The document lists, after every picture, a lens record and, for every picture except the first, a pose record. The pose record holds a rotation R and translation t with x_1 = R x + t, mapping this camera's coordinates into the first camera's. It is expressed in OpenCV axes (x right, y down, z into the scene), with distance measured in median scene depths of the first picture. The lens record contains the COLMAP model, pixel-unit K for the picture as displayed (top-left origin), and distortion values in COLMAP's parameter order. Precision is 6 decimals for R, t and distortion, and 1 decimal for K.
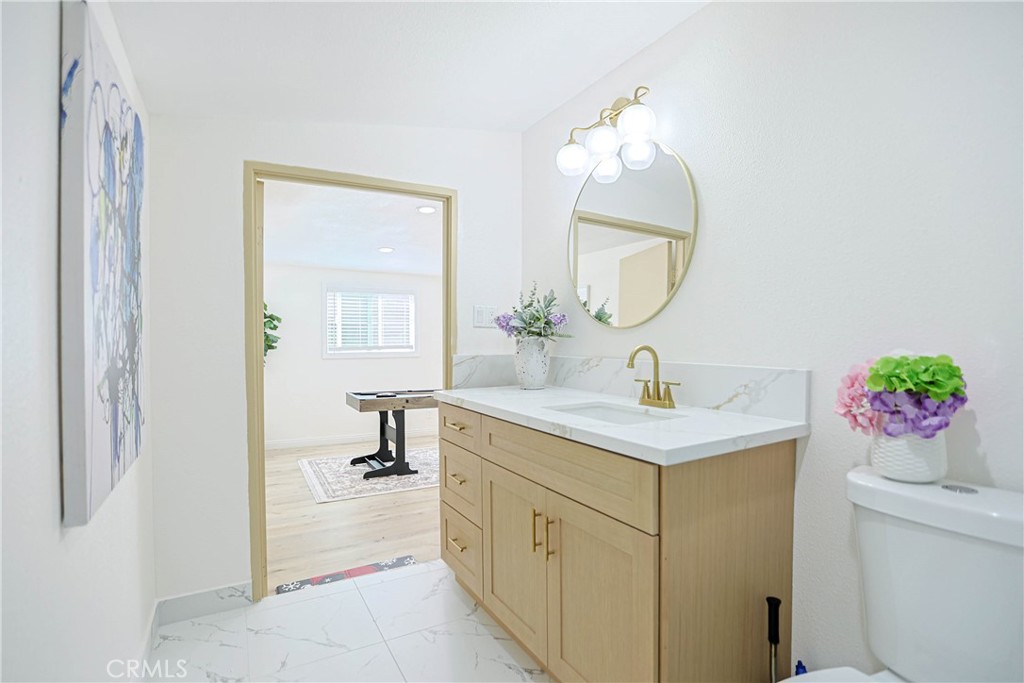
lens RADIAL K [[502.9, 0, 515.4], [0, 502.9, 341.0], [0, 0, 1]] dist [-0.060590, 0.026192]
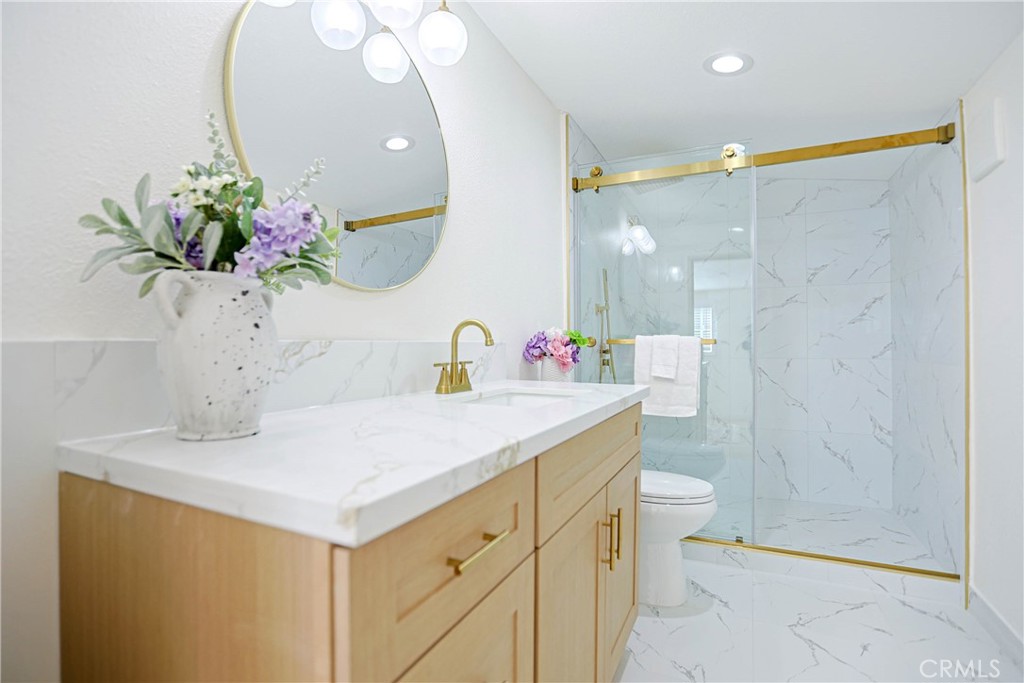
lens RADIAL K [[502.9, 0, 515.4], [0, 502.9, 341.0], [0, 0, 1]] dist [-0.060590, 0.026192]
pose [[-0.560471, 0.008750, 0.828128, -0.479208], [0.010496, 0.999939, -0.003462, 0.047993], [-0.828108, 0.006752, -0.560528, 1.388987]]
